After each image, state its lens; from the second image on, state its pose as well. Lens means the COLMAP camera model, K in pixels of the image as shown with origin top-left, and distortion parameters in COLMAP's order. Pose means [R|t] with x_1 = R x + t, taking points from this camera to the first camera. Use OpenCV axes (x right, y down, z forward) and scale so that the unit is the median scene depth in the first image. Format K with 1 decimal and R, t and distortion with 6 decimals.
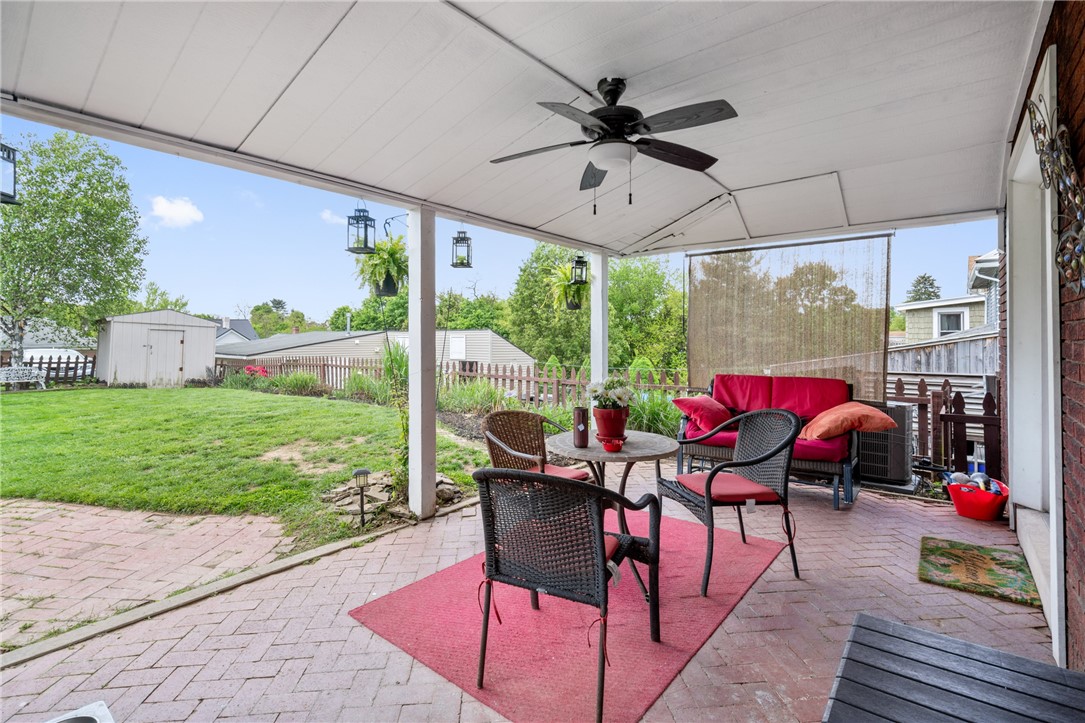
lens RADIAL K [[493.0, 0, 538.4], [0, 493.0, 339.8], [0, 0, 1]] dist [0.000719, -0.000336]
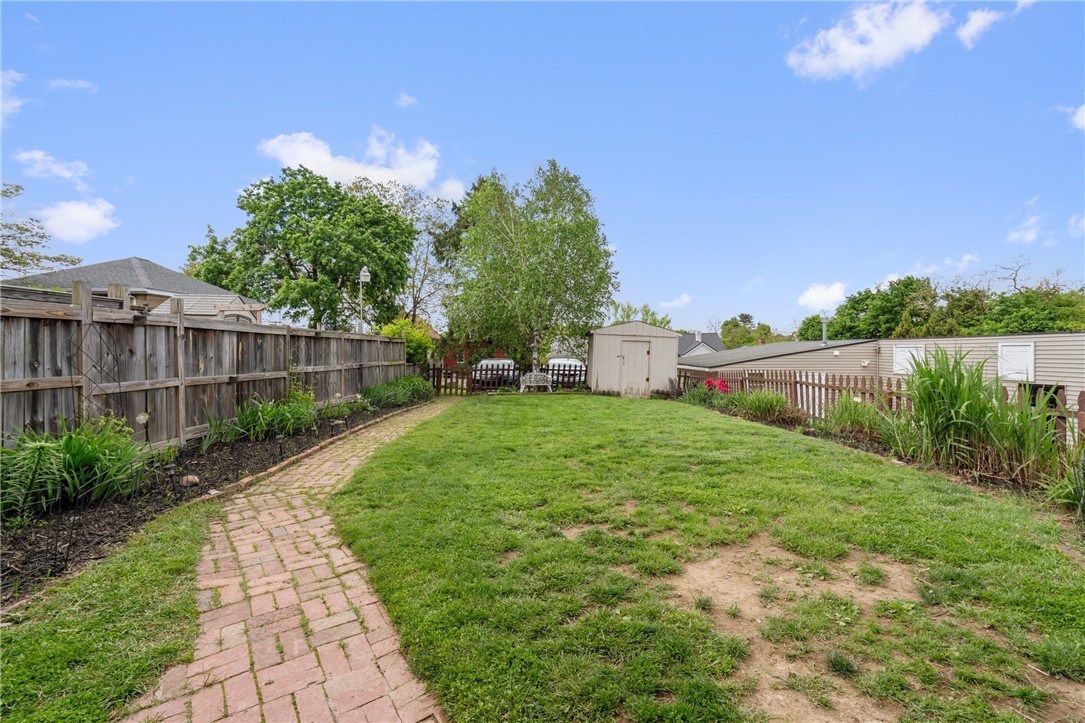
lens RADIAL K [[493.0, 0, 540.1], [0, 493.0, 357.9], [0, 0, 1]] dist [0.000719, -0.000336]
pose [[0.636722, 0.007580, -0.771056, -0.091250], [0.000541, 0.999947, 0.010277, 0.004912], [0.771093, -0.006961, 0.636685, 0.194537]]
